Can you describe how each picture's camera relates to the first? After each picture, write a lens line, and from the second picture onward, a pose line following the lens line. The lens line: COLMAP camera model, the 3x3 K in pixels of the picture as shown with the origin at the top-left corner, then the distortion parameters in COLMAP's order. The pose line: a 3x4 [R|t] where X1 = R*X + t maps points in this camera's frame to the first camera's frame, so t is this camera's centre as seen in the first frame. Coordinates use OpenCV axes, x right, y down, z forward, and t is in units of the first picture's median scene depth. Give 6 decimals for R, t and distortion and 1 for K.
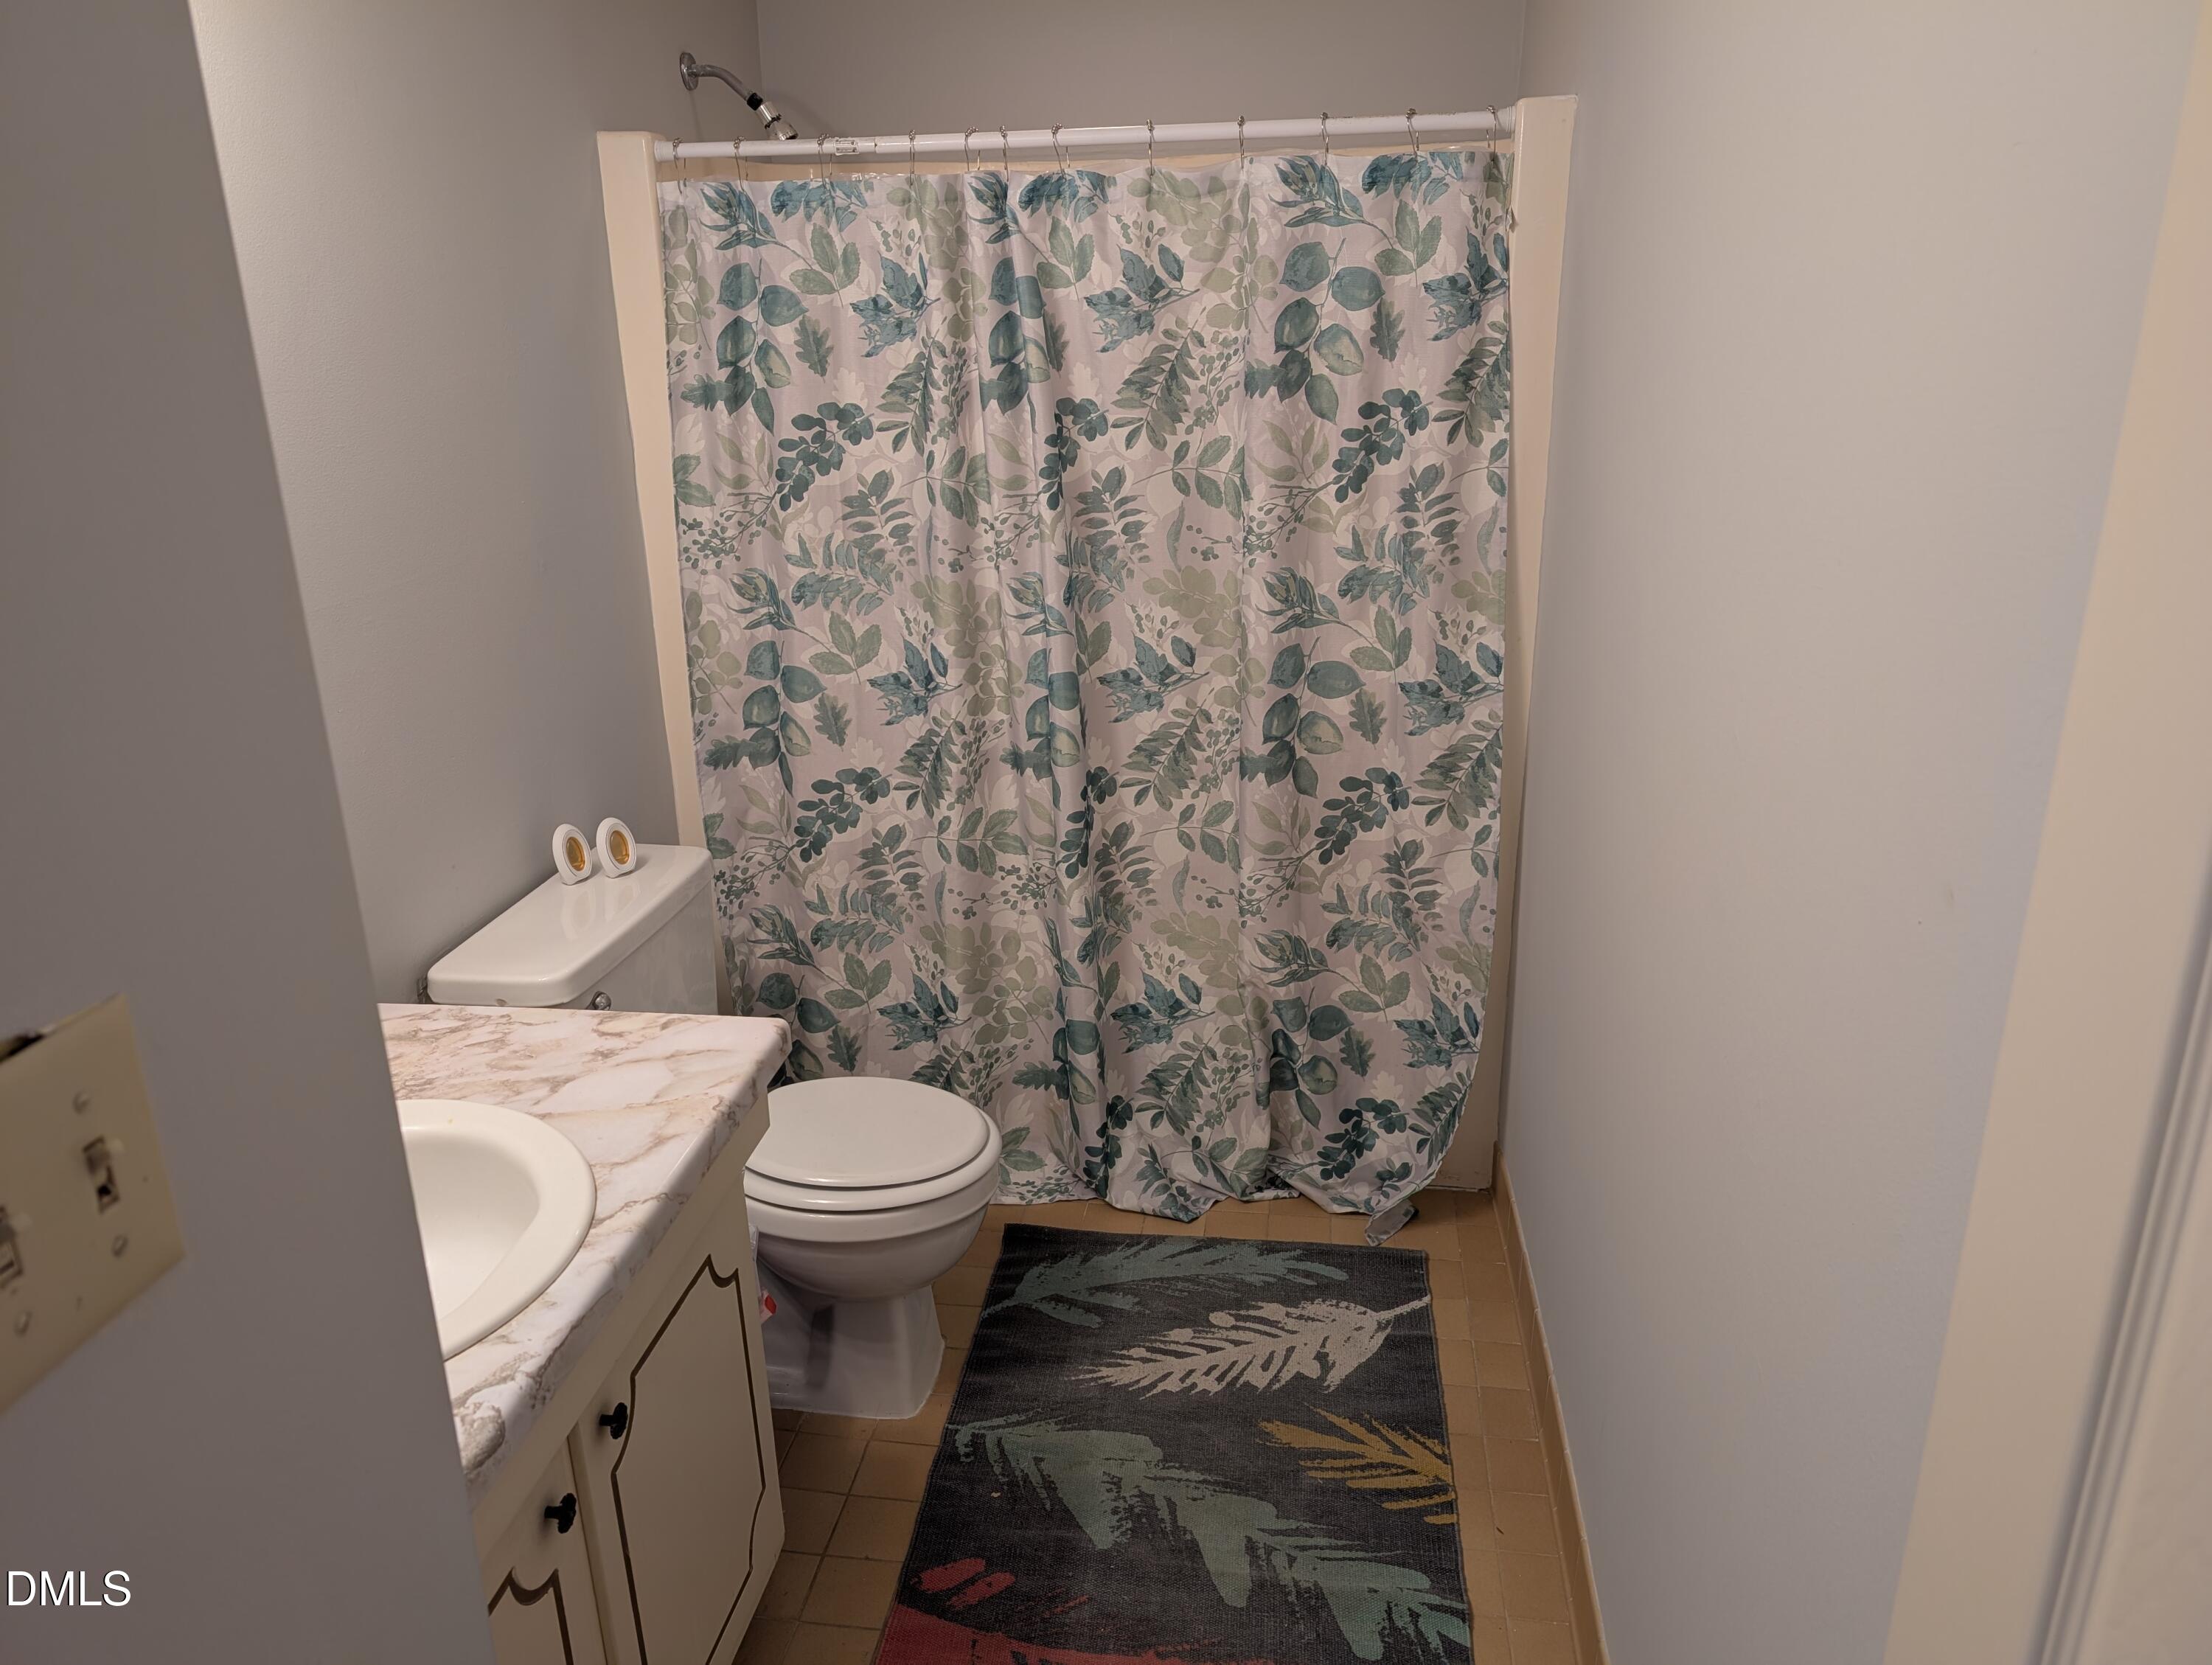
lens RADIAL K [[1534.6, 0, 1113.5], [0, 1534.6, 827.4], [0, 0, 1]] dist [0.090031, -0.148537]
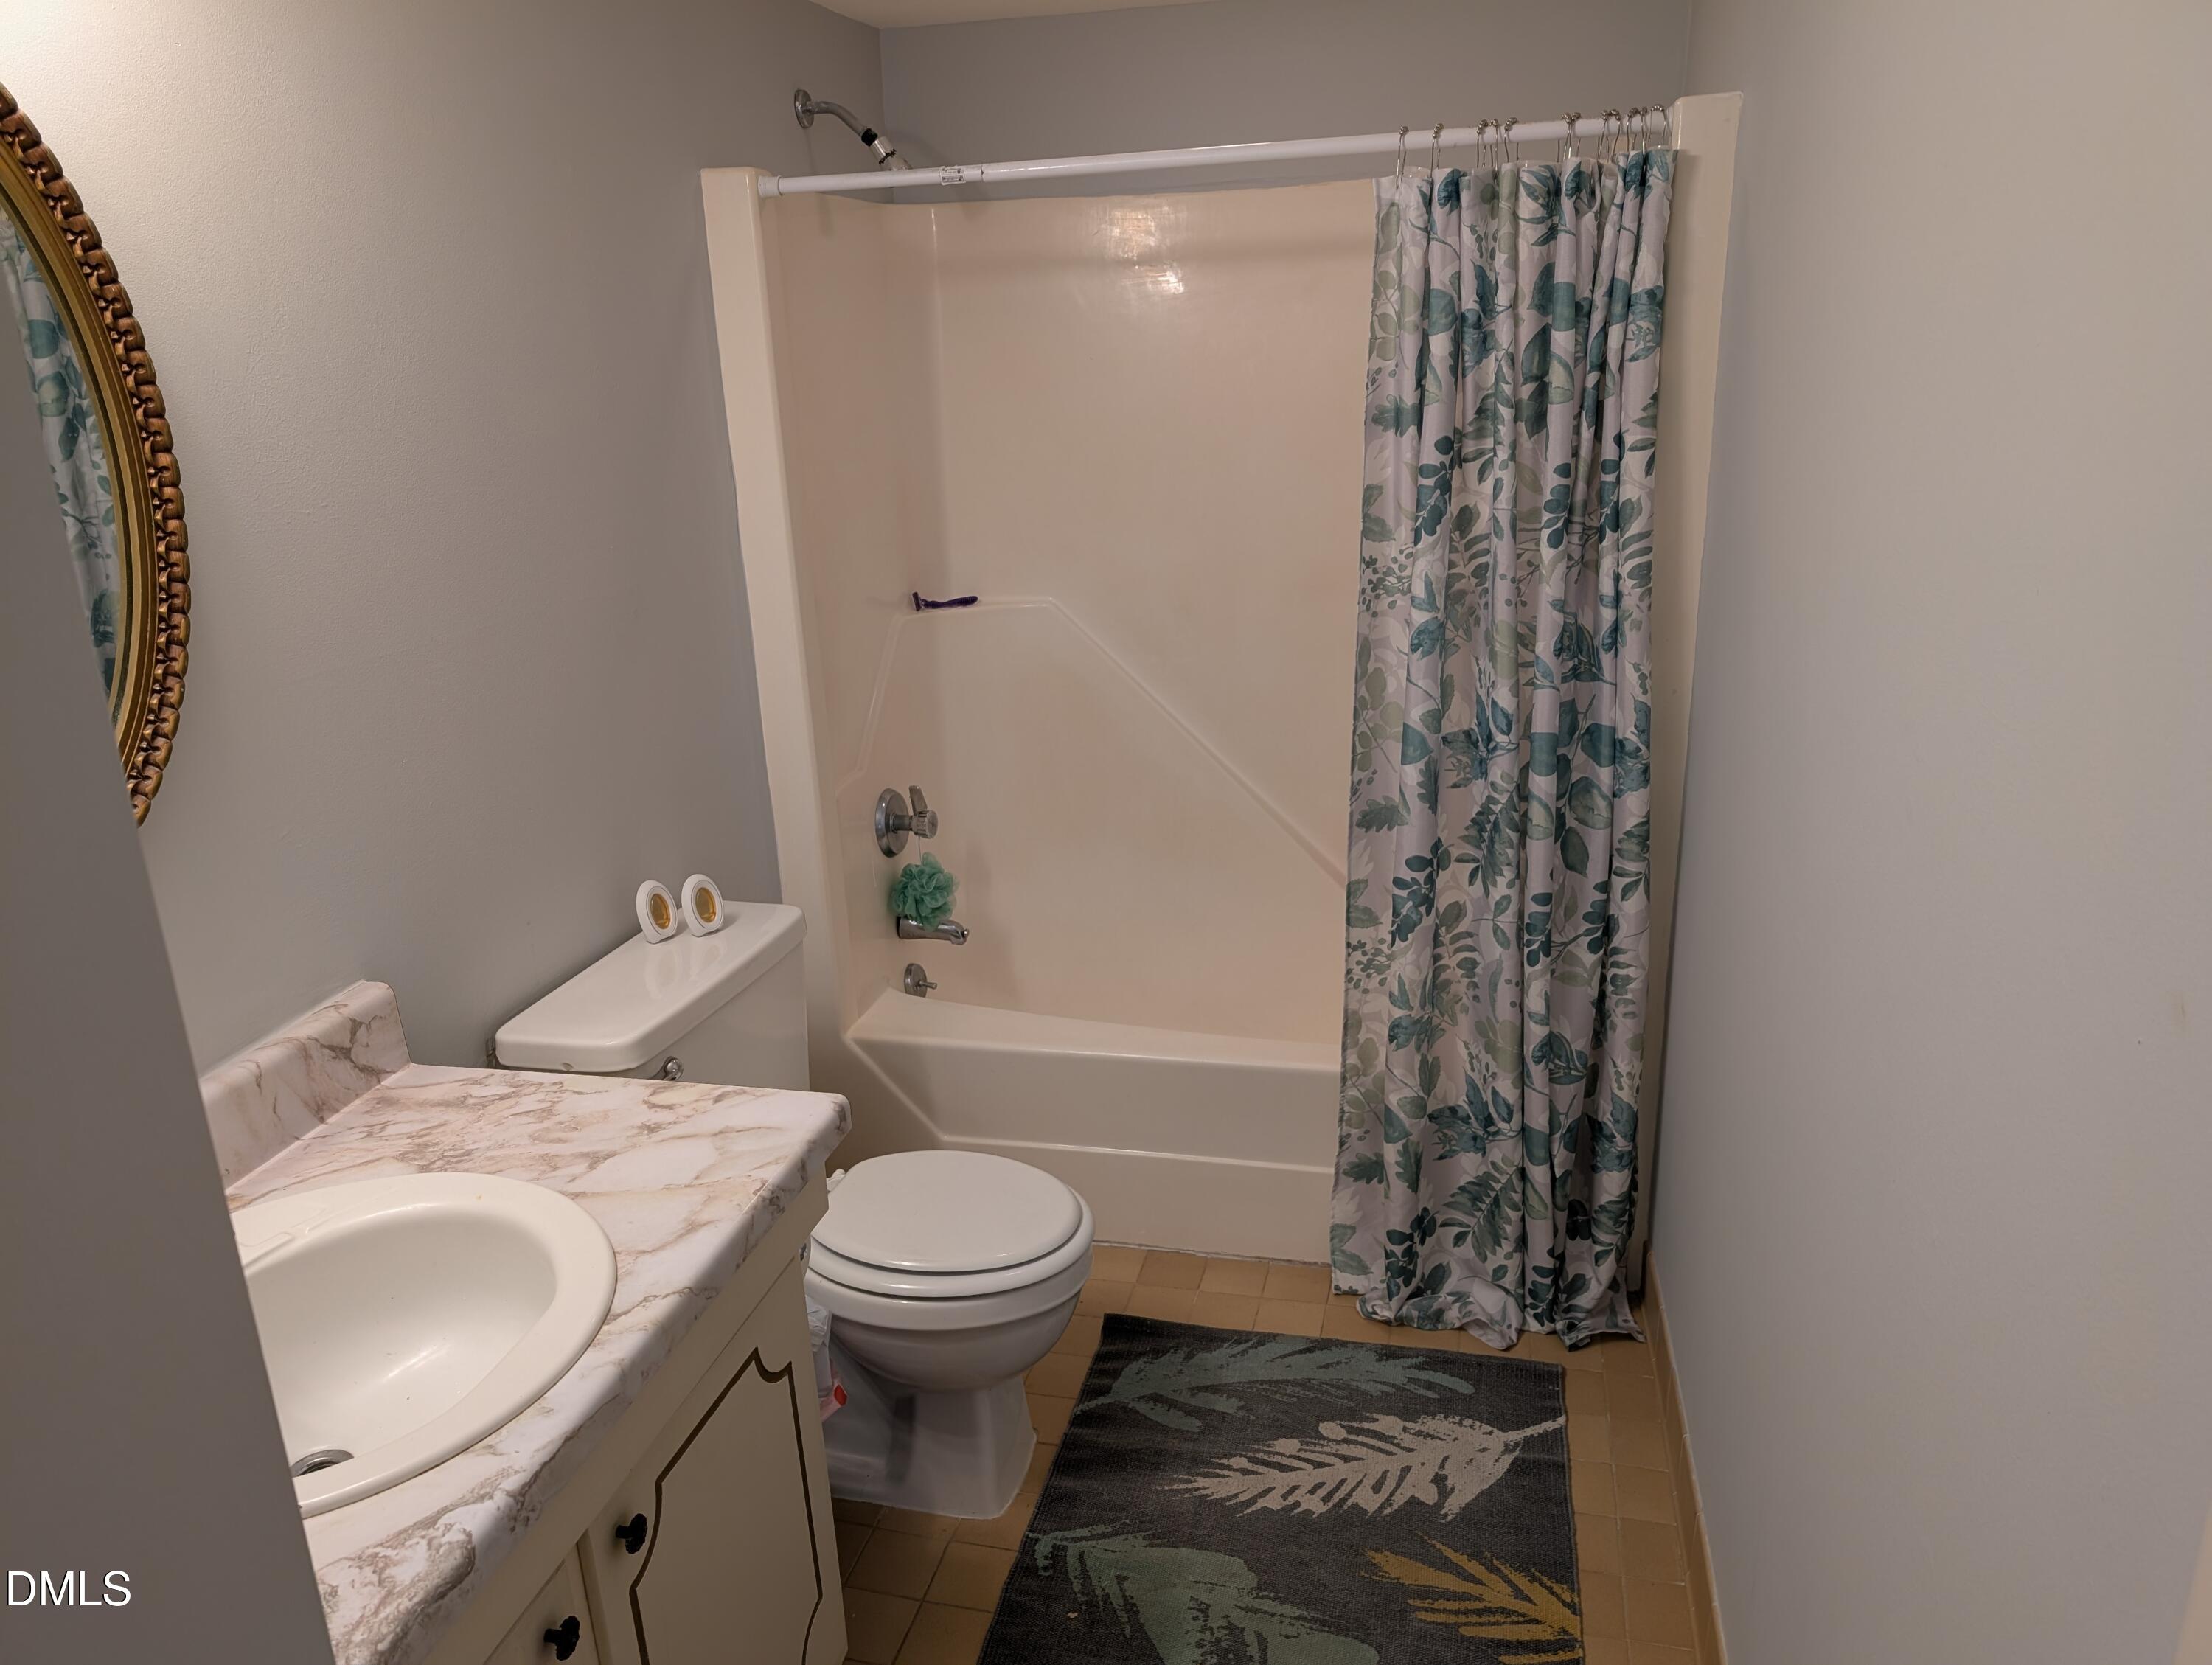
lens RADIAL K [[1551.2, 0, 1104.0], [0, 1551.2, 875.5], [0, 0, 1]] dist [0.000274, 0.002488]
pose [[0.993963, 0.010823, -0.109183, 0.035242], [-0.011496, 0.999919, -0.005536, -0.003322], [0.109114, 0.006758, 0.994006, 0.078873]]
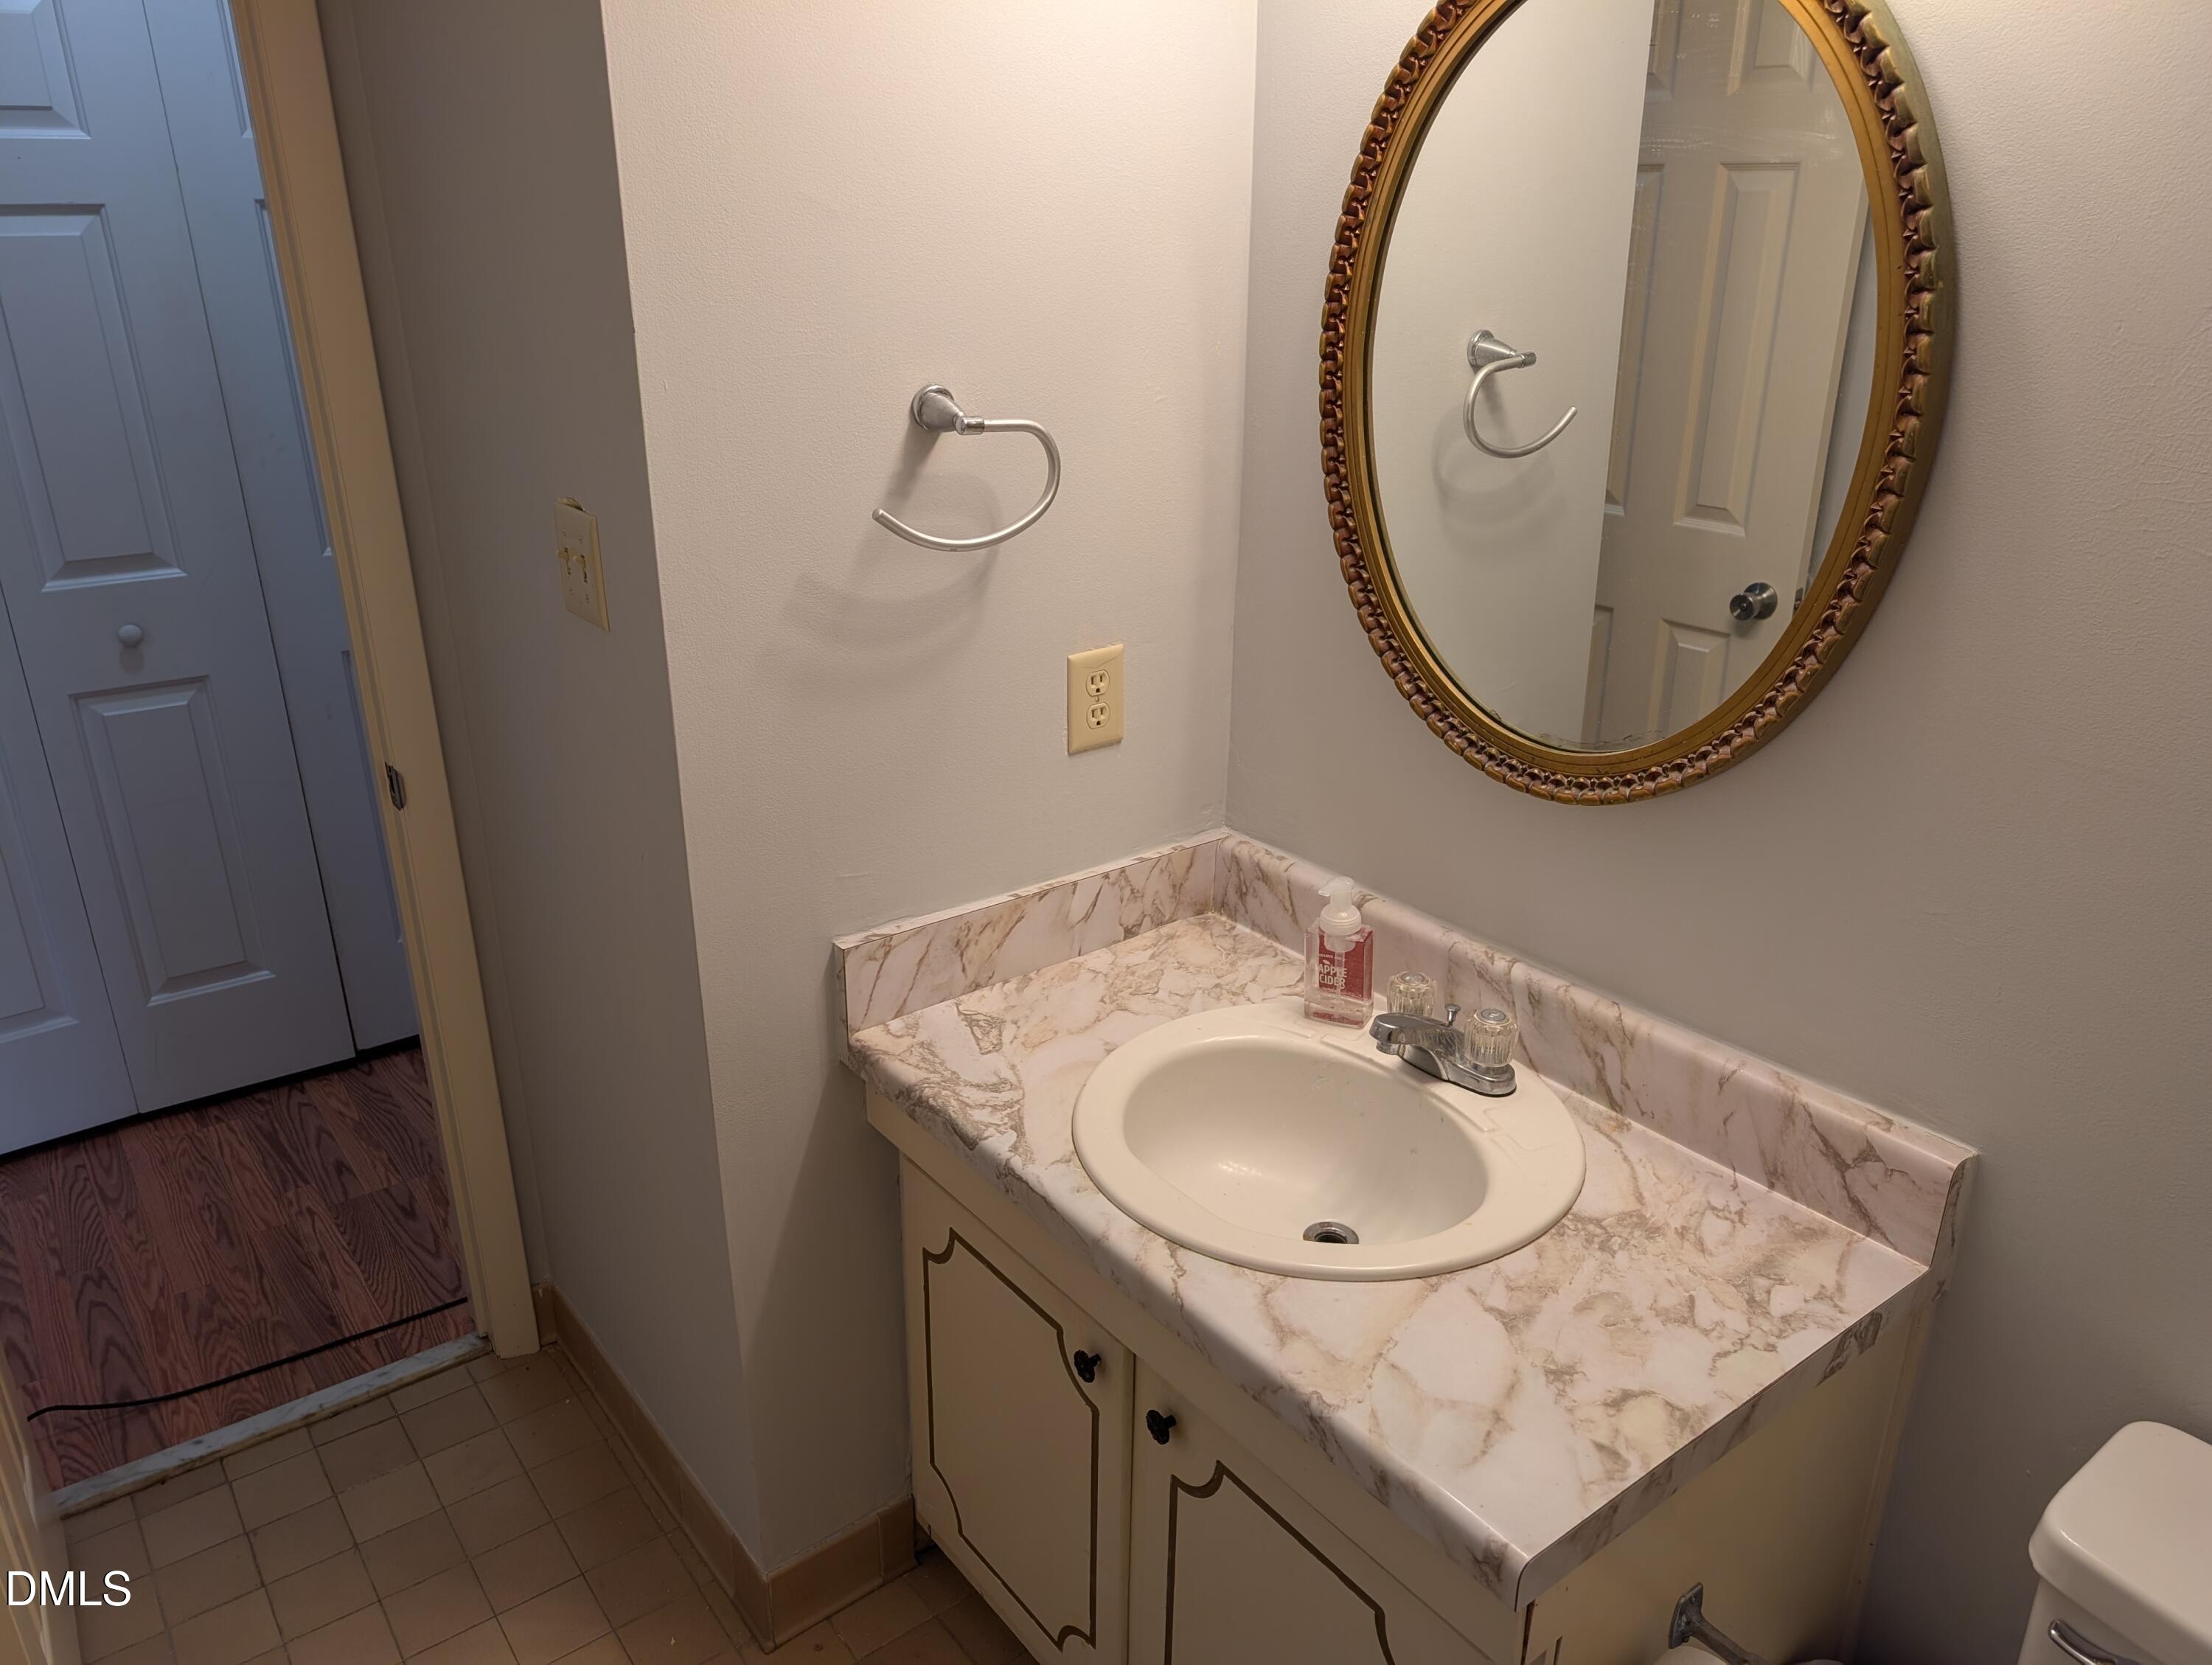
lens RADIAL K [[1557.4, 0, 1085.9], [0, 1557.4, 836.9], [0, 0, 1]] dist [0.003599, -0.003773]
pose [[-0.716296, 0.269912, -0.643480, 0.168133], [-0.221934, 0.786156, 0.576806, -0.319527], [0.661562, 0.555974, -0.503218, 0.858179]]
